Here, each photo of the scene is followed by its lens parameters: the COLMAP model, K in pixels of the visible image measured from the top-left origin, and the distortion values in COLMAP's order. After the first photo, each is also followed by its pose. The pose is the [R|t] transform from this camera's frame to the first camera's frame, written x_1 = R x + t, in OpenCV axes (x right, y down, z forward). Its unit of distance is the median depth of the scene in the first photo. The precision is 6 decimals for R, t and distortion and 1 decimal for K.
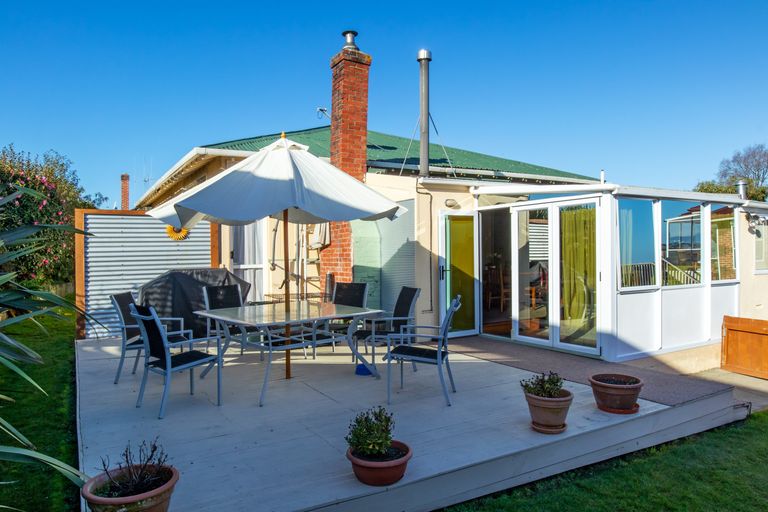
lens RADIAL K [[678.7, 0, 384.5], [0, 678.7, 254.6], [0, 0, 1]] dist [-0.004761, -0.002303]
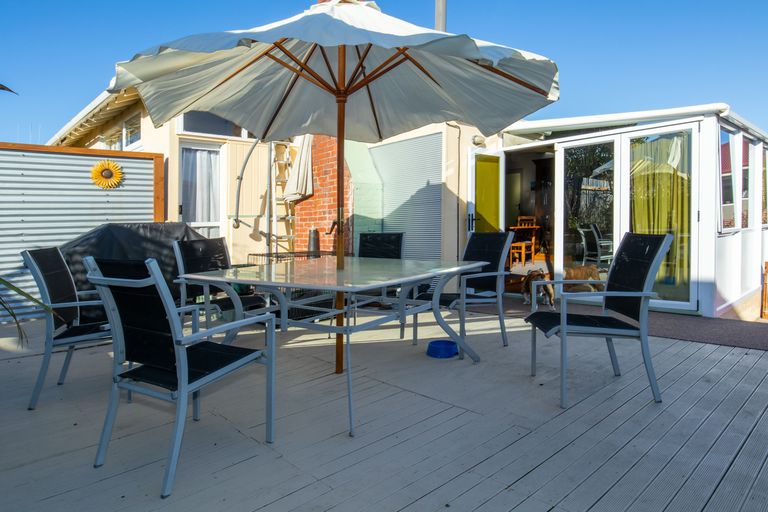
lens RADIAL K [[505.6, 0, 382.9], [0, 505.6, 221.2], [0, 0, 1]] dist [0.000593, 0.000073]
pose [[0.957217, -0.004375, 0.289337, -0.195928], [0.015308, 0.999251, -0.035537, 0.044974], [-0.288964, 0.038446, 0.956568, 0.420247]]
